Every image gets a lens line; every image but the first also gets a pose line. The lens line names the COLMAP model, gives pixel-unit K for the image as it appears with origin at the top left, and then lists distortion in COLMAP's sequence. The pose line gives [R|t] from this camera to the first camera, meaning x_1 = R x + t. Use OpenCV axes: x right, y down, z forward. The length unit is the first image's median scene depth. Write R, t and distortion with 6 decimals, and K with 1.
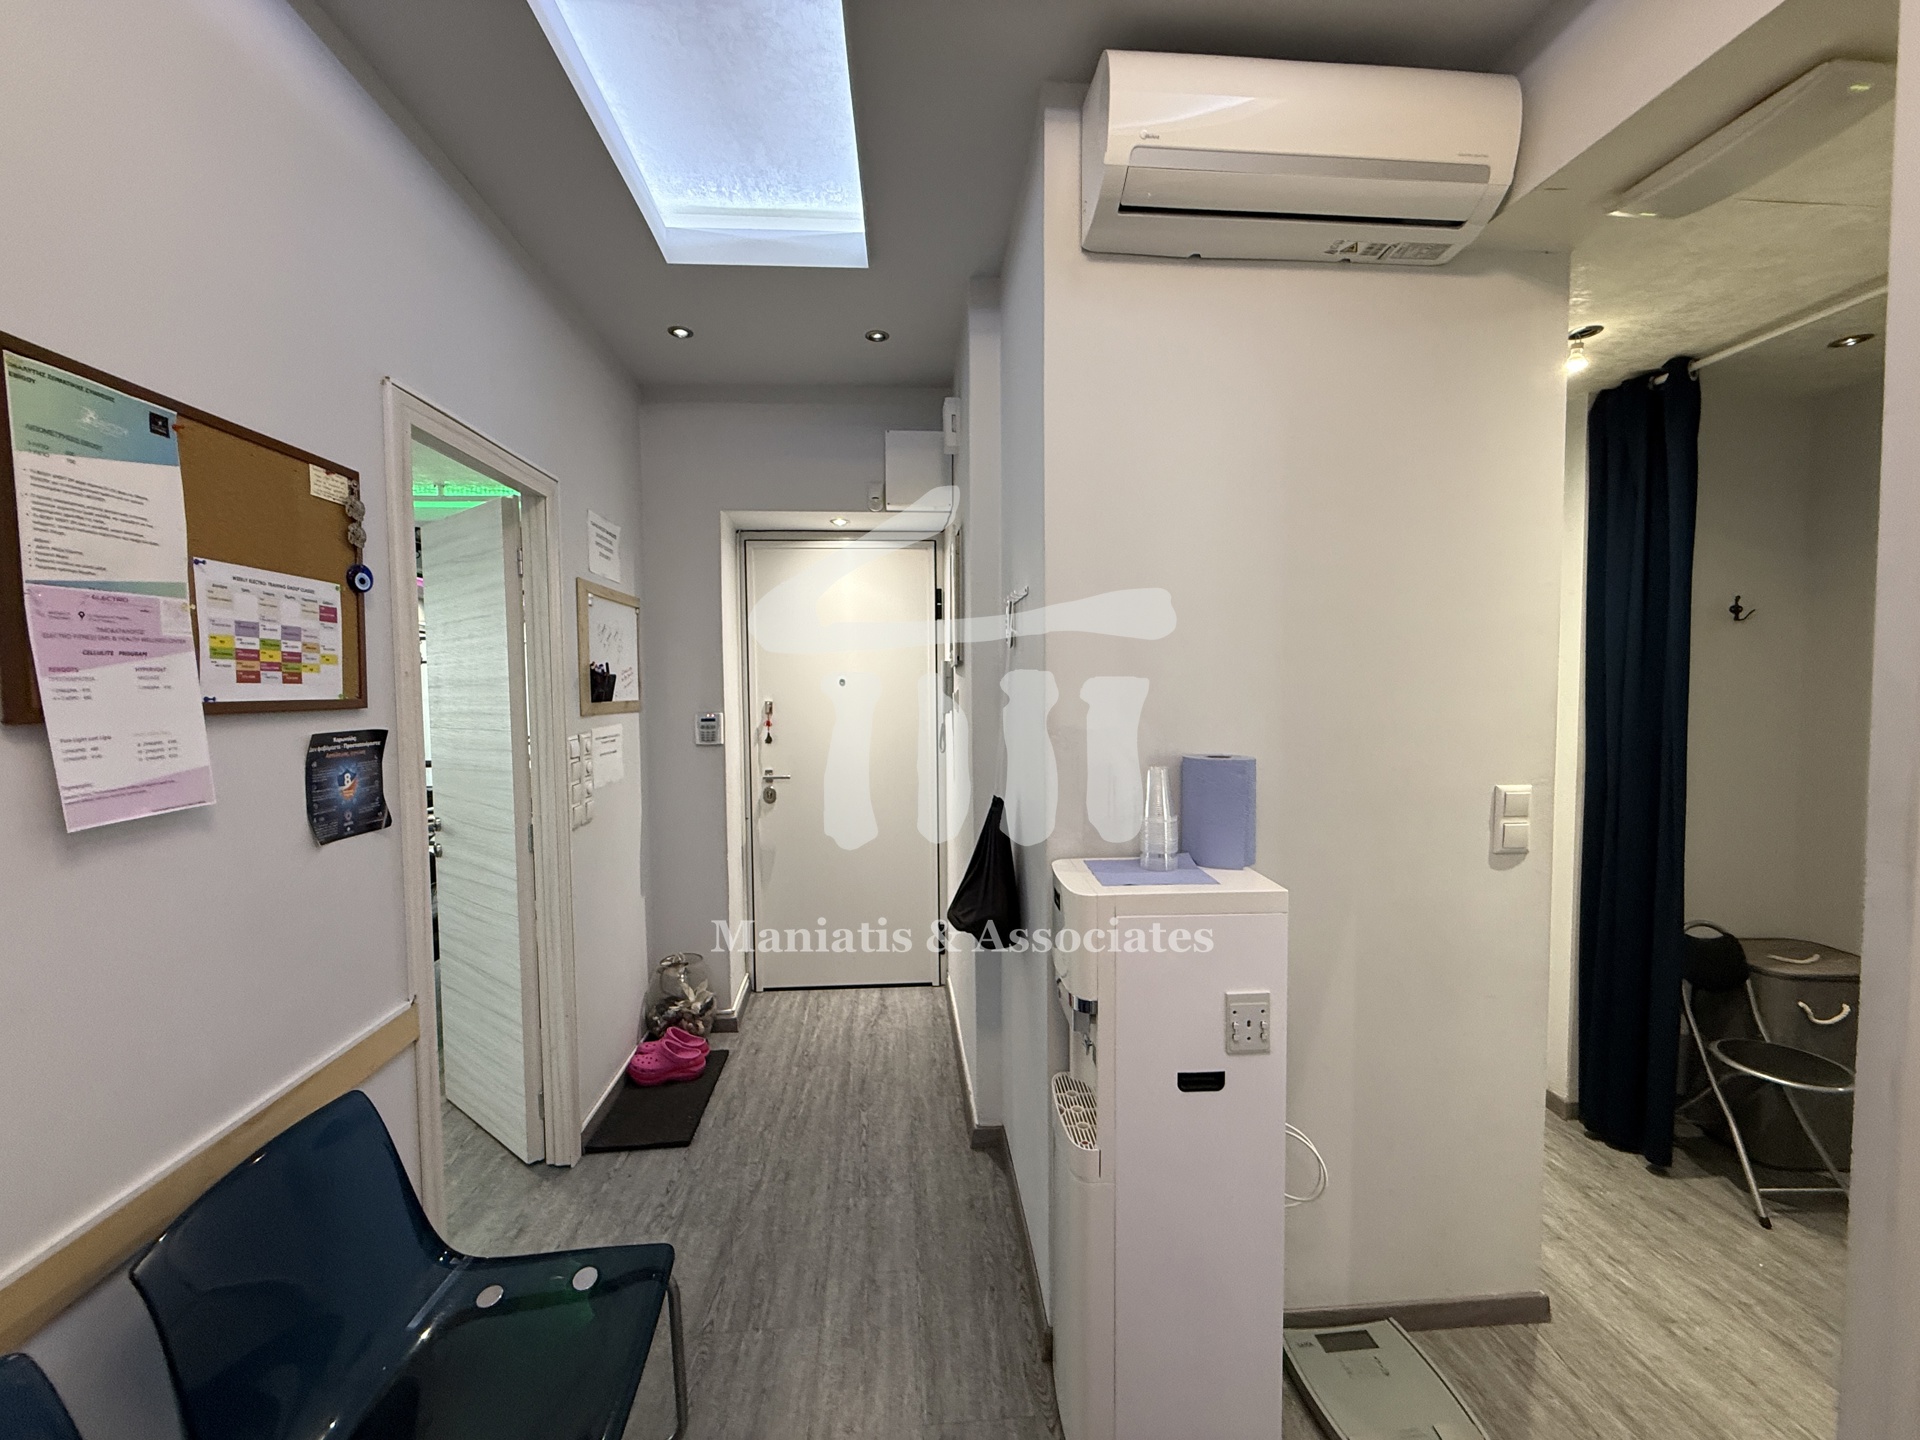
lens RADIAL K [[764.5, 0, 959.5], [0, 764.5, 725.0], [0, 0, 1]] dist [0.001195, 0.000226]
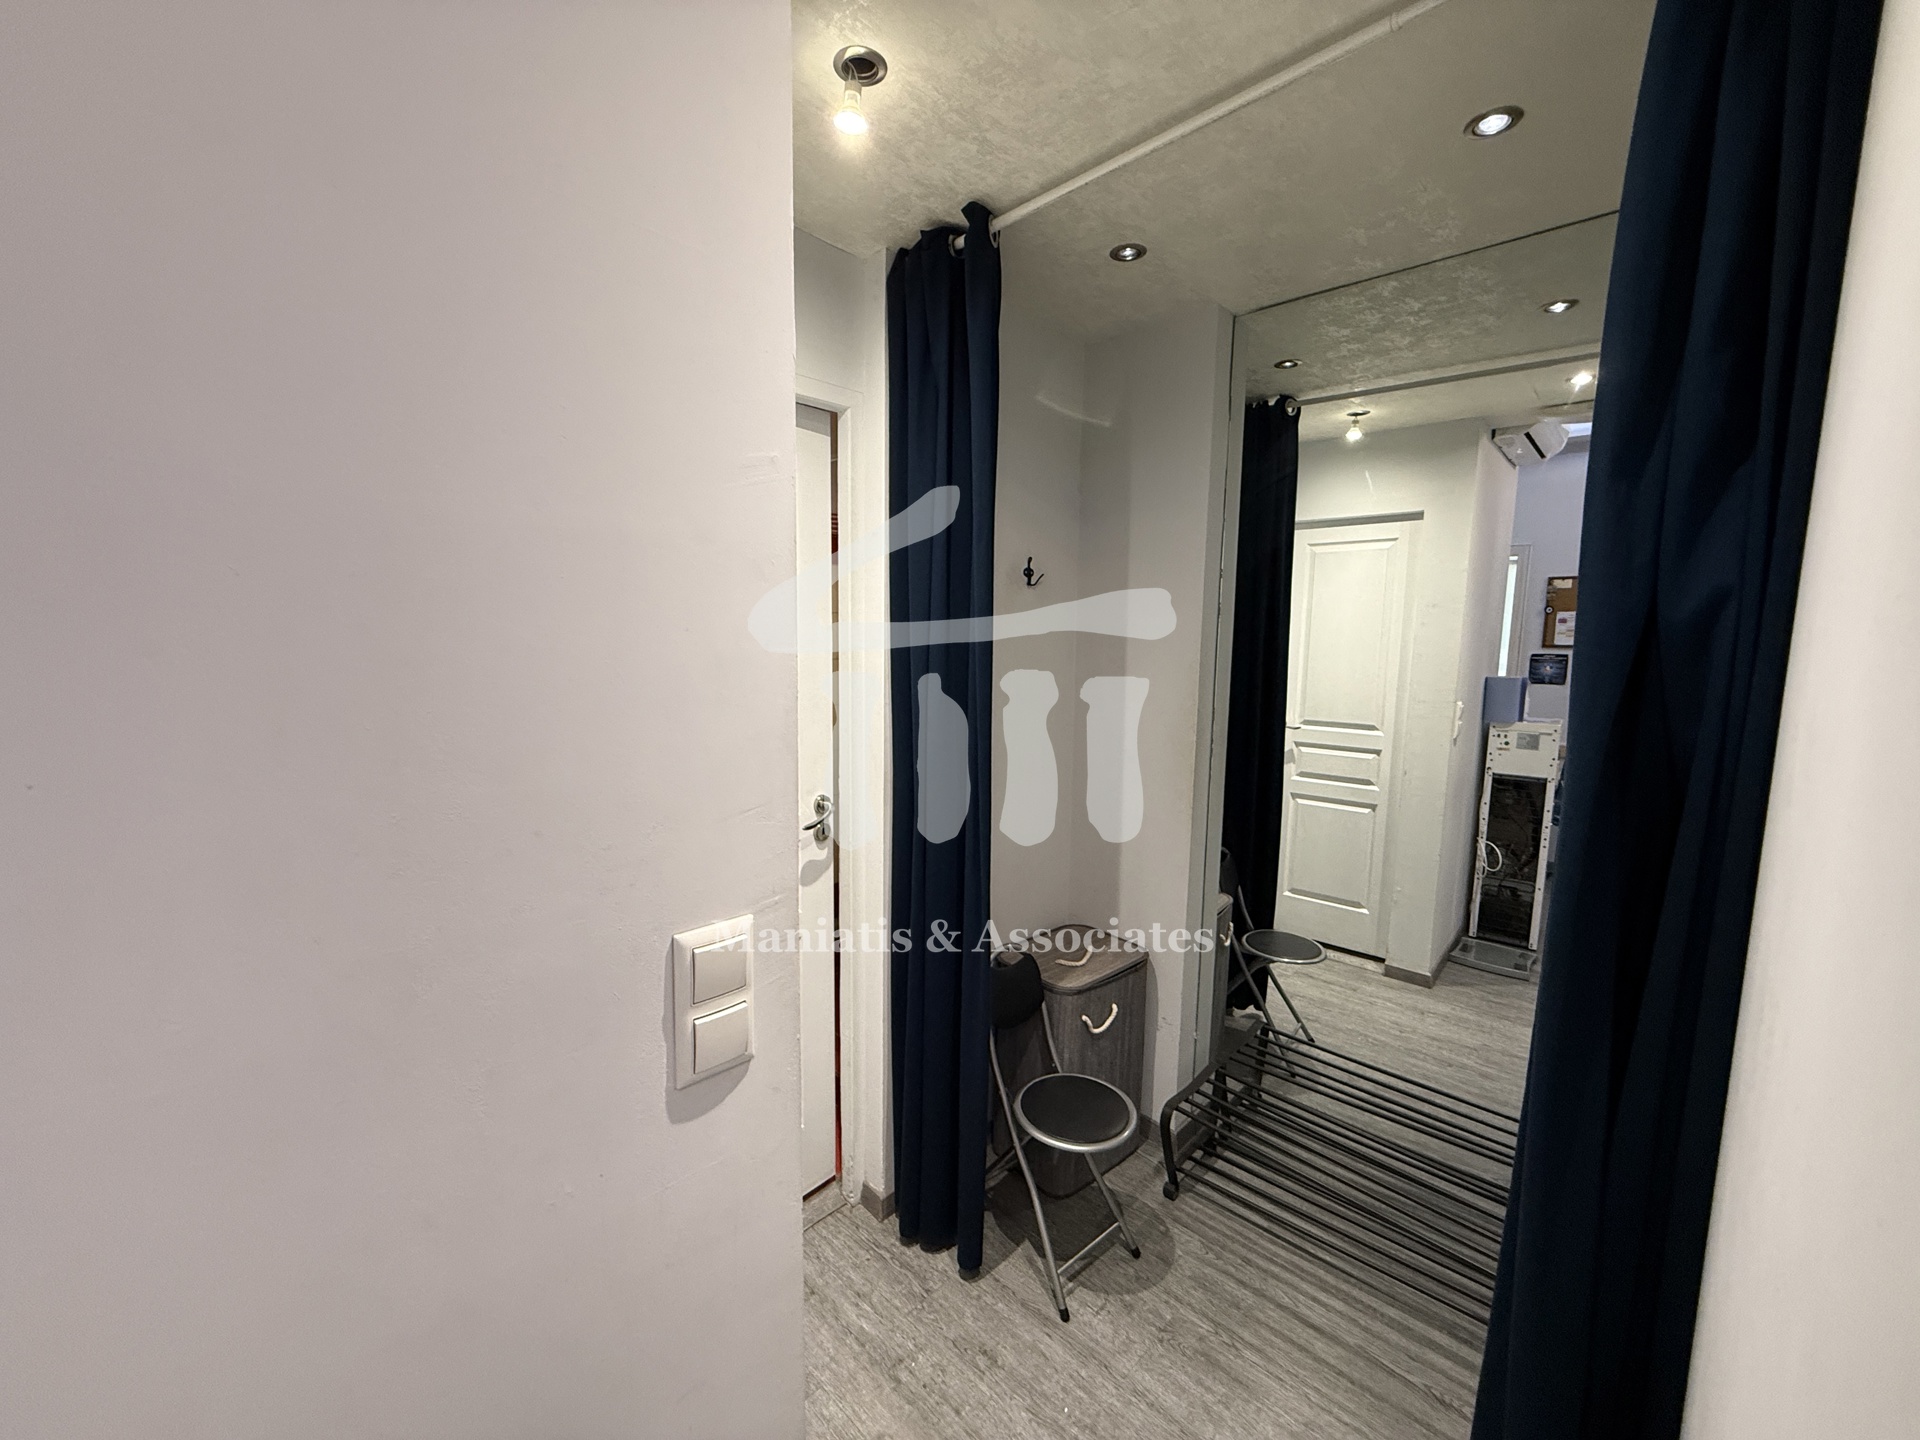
lens RADIAL K [[764.5, 0, 962.2], [0, 764.5, 721.0], [0, 0, 1]] dist [0.001195, 0.000226]
pose [[0.742736, -0.054311, 0.667378, 0.413721], [0.011233, 0.997575, 0.068680, -0.048623], [-0.669490, -0.043515, 0.741545, 0.447452]]
